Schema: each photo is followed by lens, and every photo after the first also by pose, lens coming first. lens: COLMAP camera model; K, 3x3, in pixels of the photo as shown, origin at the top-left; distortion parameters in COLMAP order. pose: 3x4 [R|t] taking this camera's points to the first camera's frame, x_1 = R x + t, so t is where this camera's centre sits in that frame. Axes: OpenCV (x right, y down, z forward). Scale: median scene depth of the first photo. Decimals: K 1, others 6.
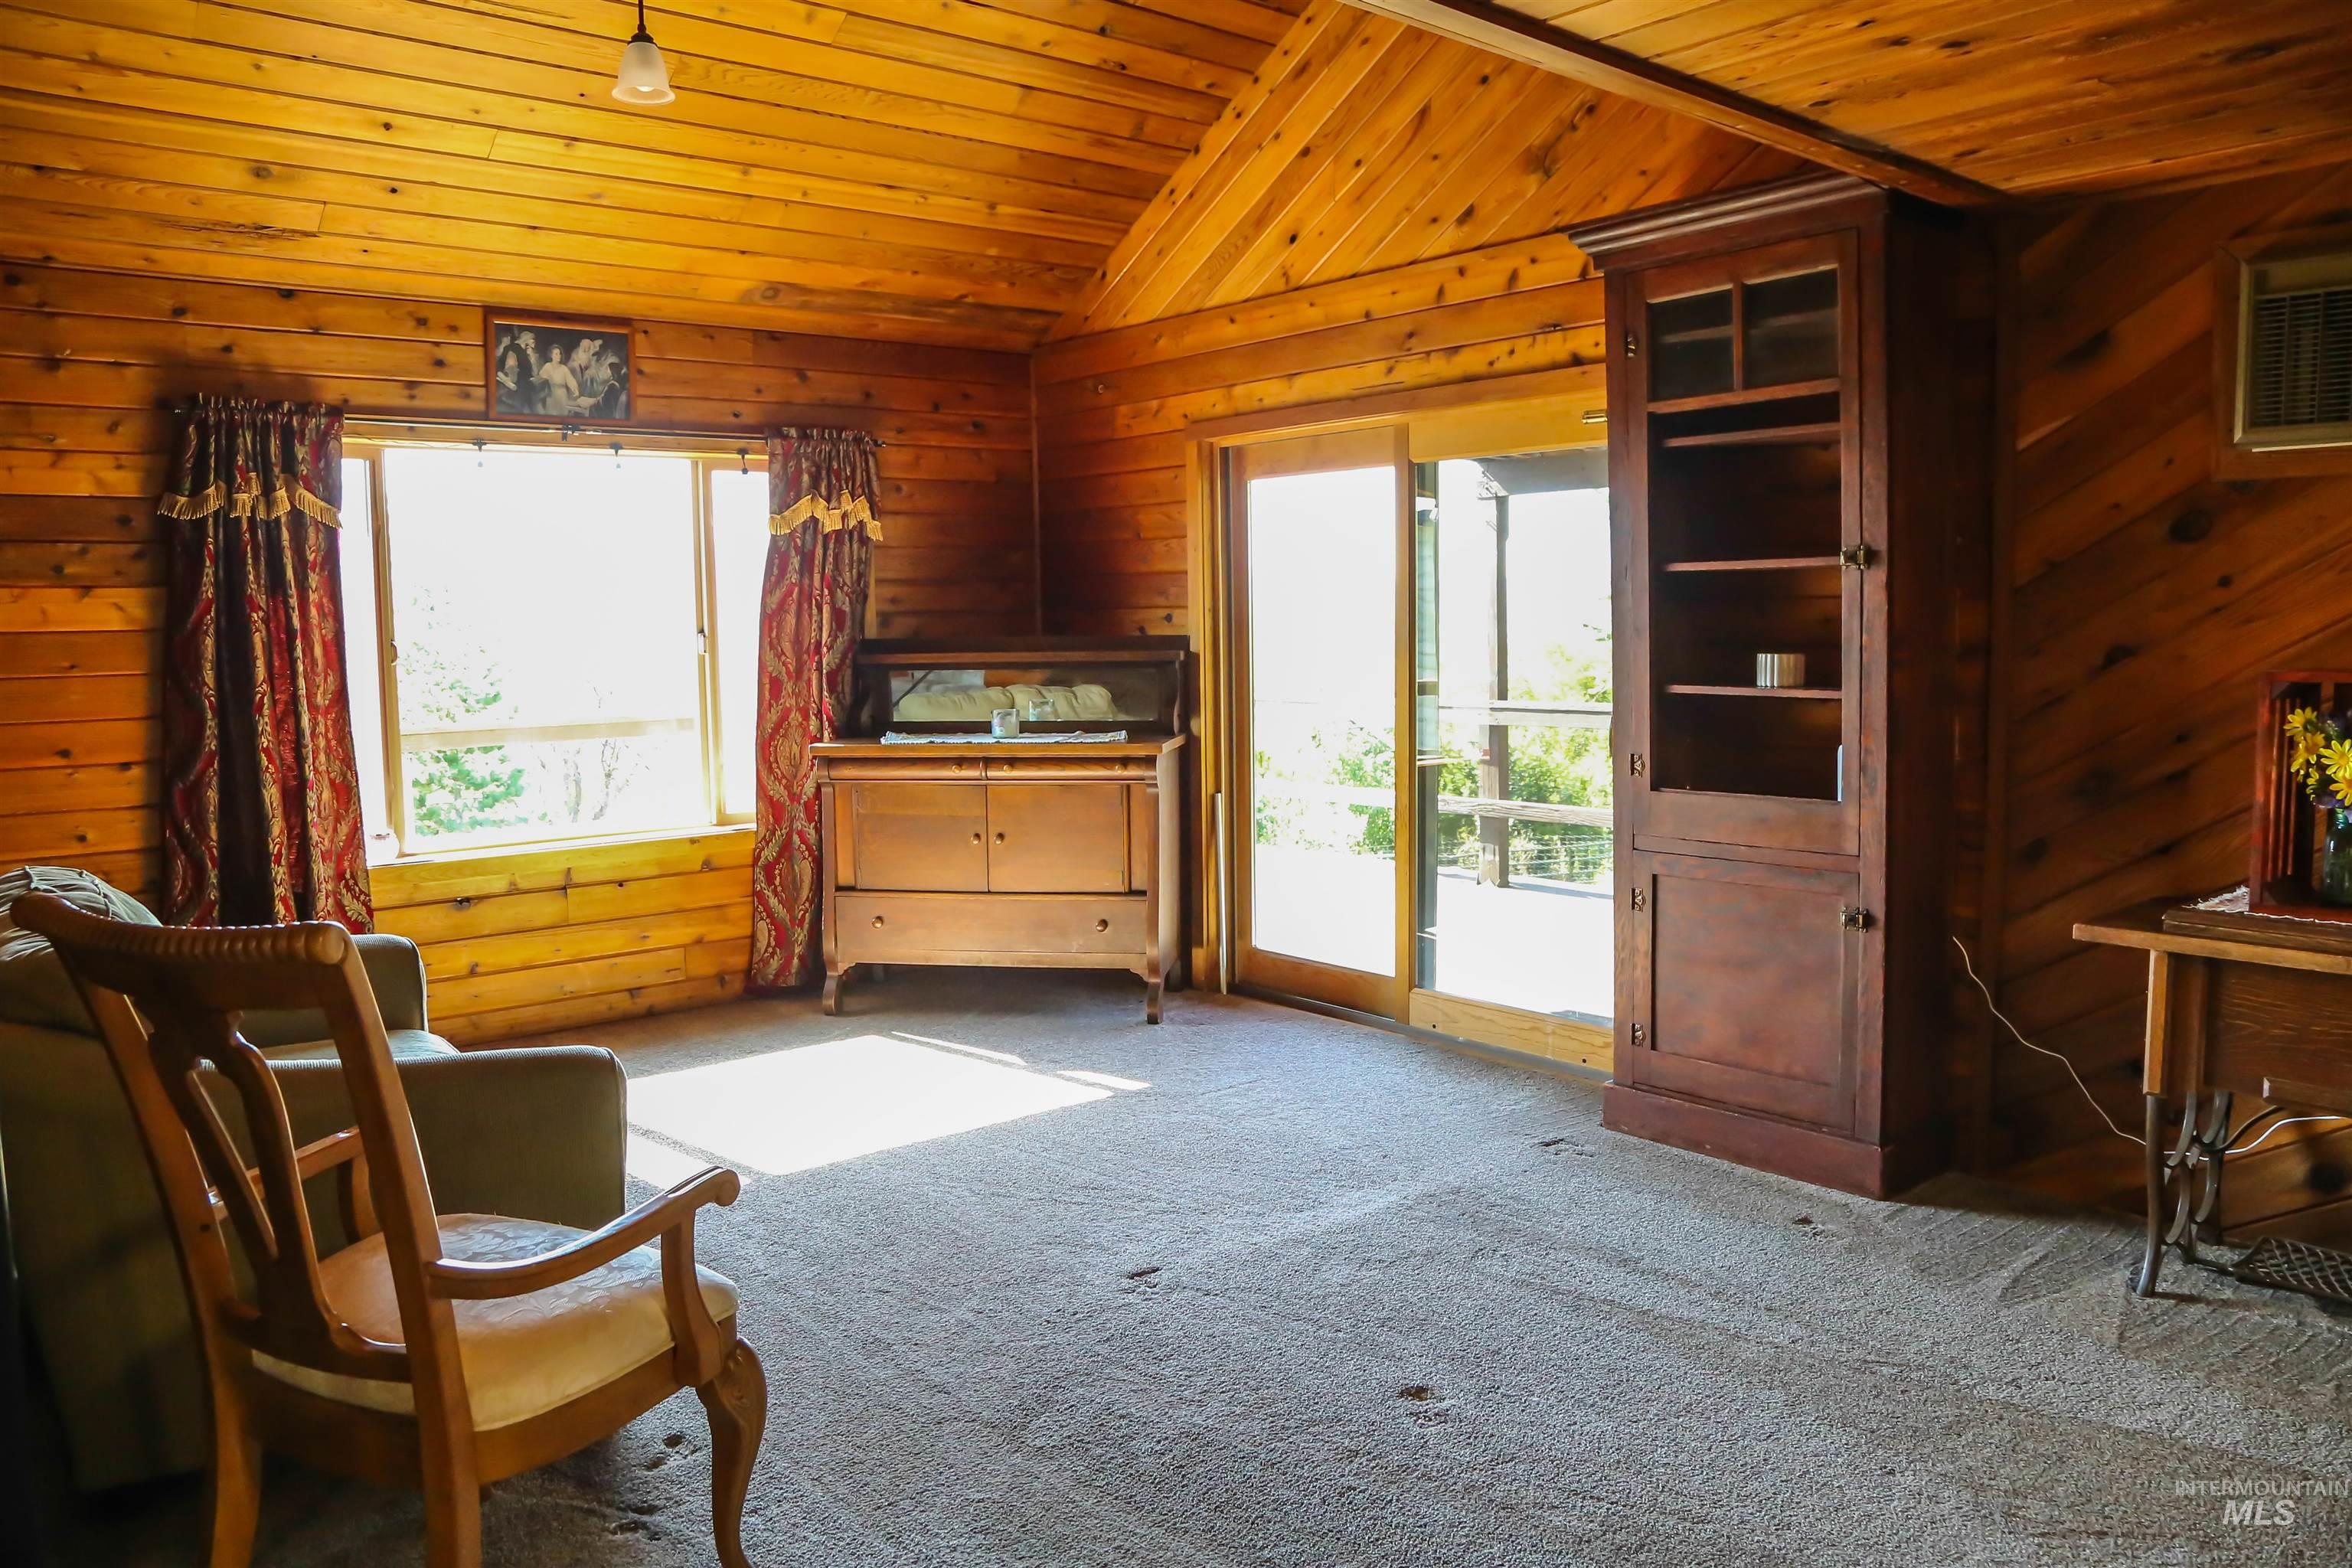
lens RADIAL K [[1651.0, 0, 1186.1], [0, 1651.0, 781.6], [0, 0, 1]] dist [-0.119743, 0.067249]
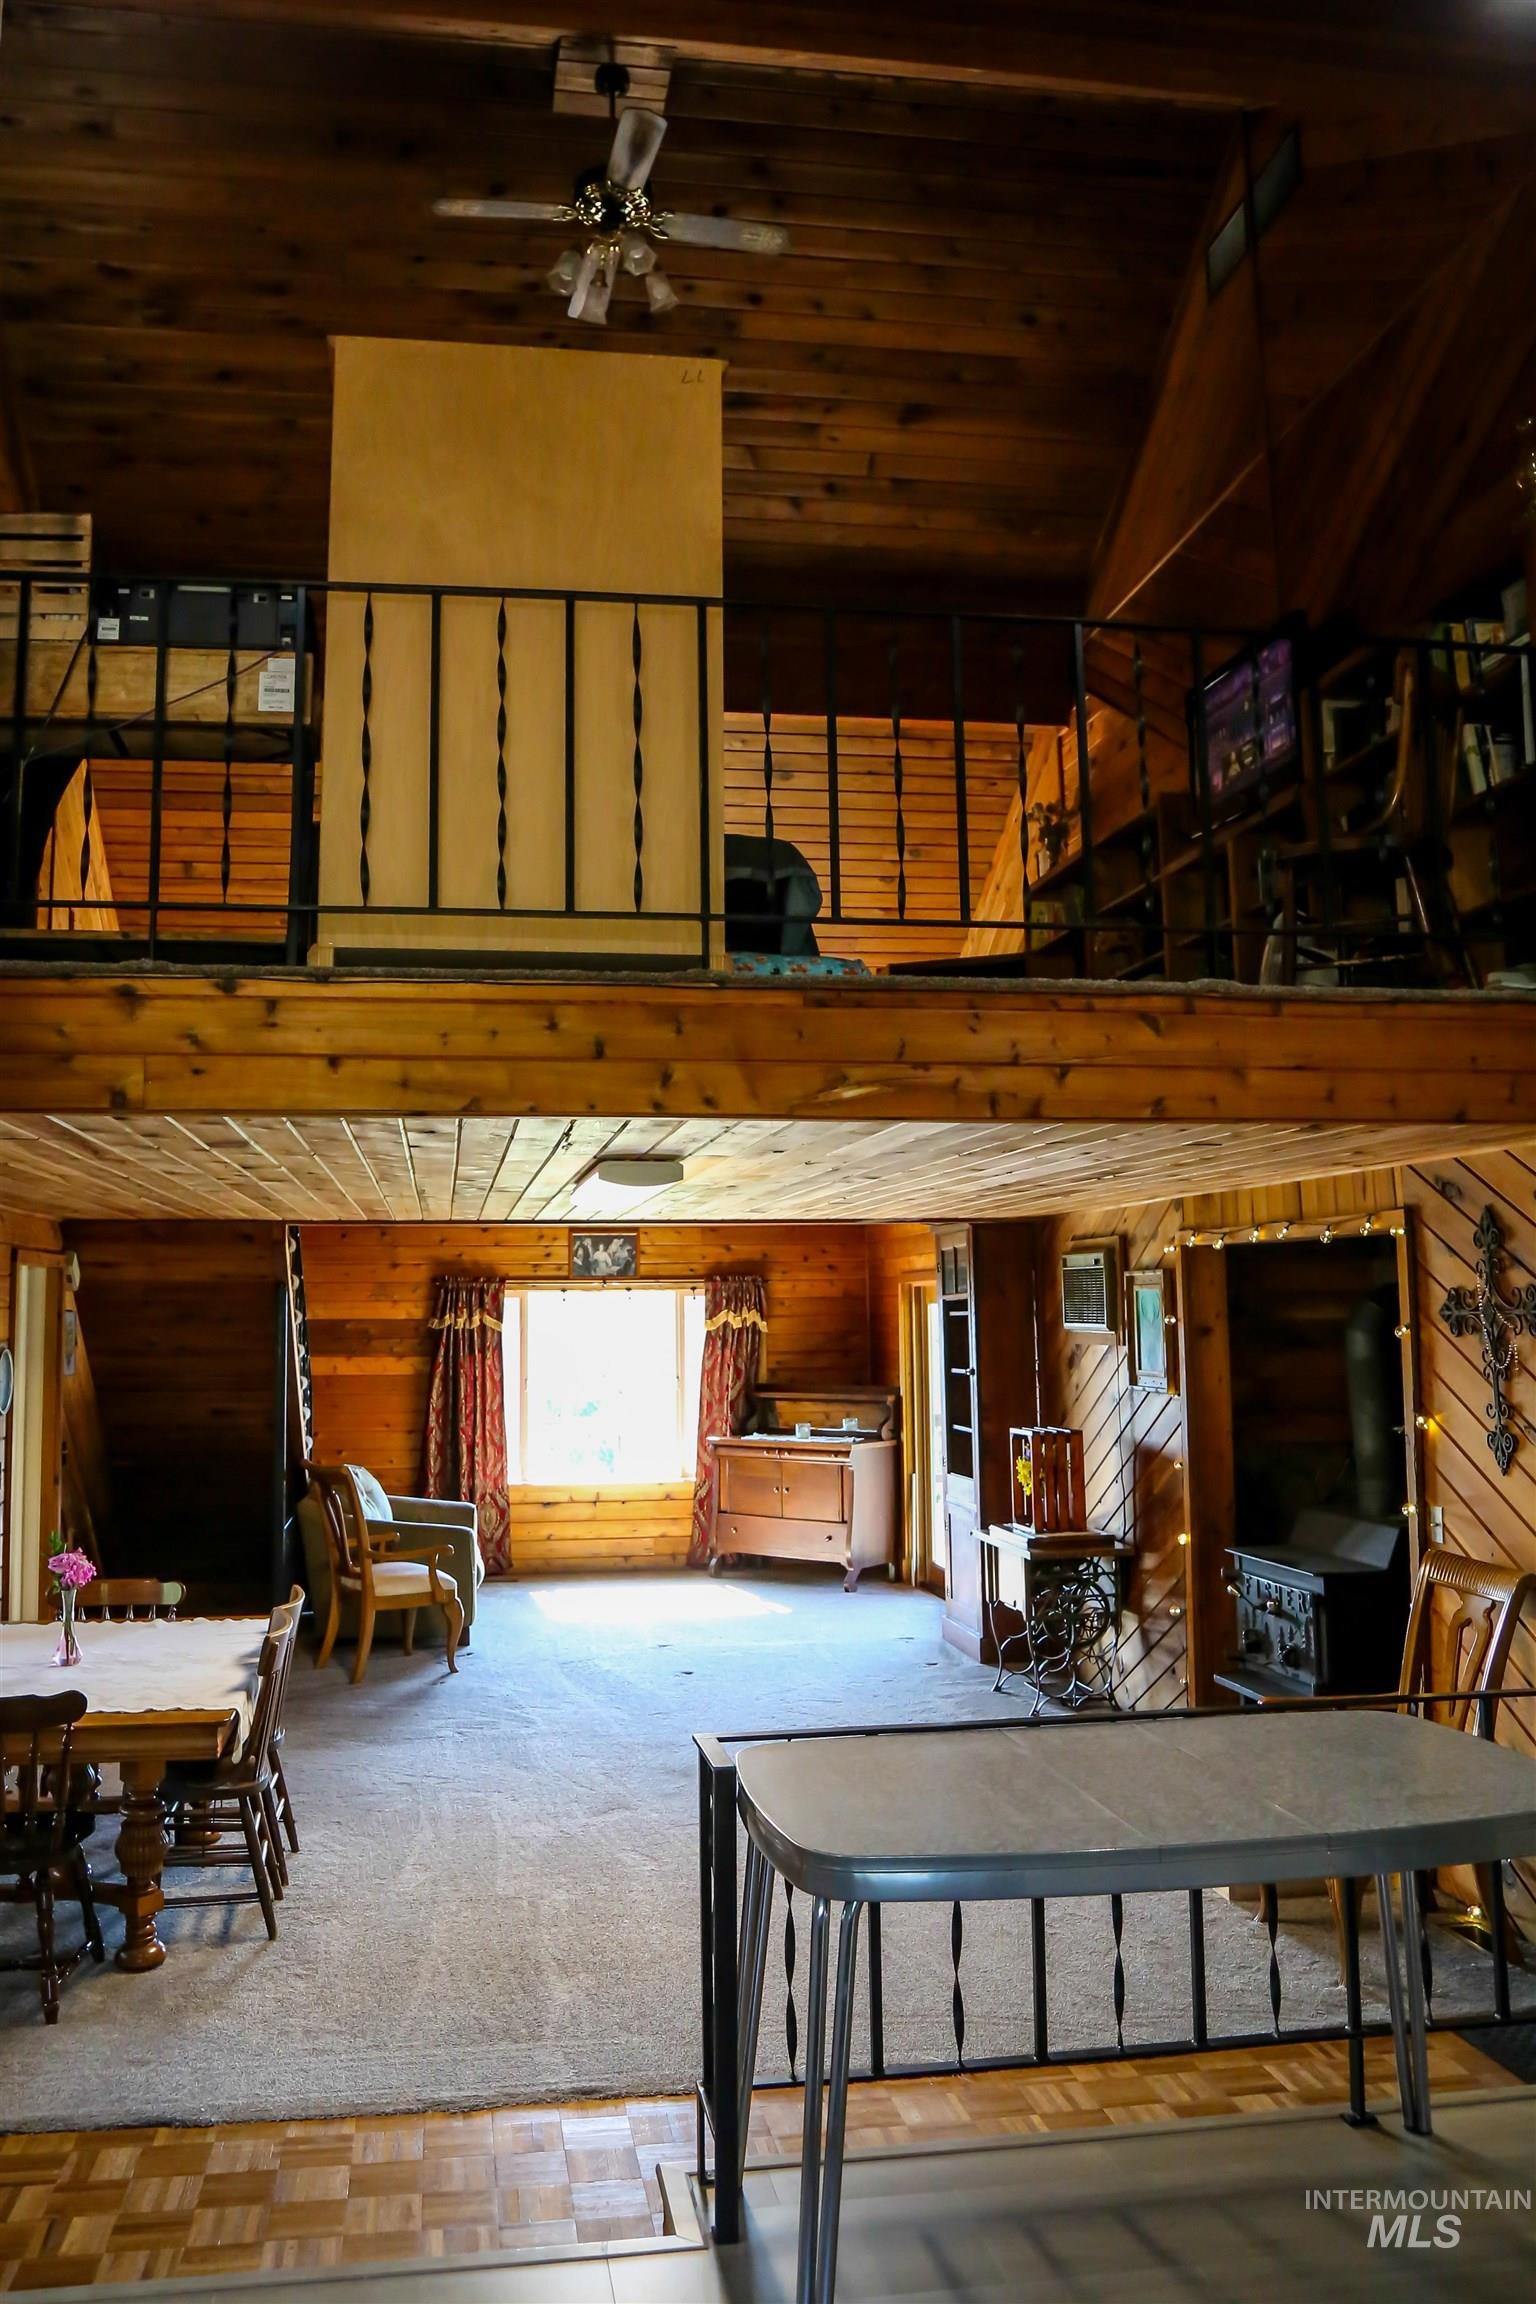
lens RADIAL K [[1954.0, 0, 760.0], [0, 1954.0, 1145.5], [0, 0, 1]] dist [-0.009949, -0.000895]
pose [[0.848816, -0.035918, -0.527466, 1.100948], [-0.056637, 0.985771, -0.158268, 0.000256], [0.525645, 0.164215, 0.834704, -1.020867]]
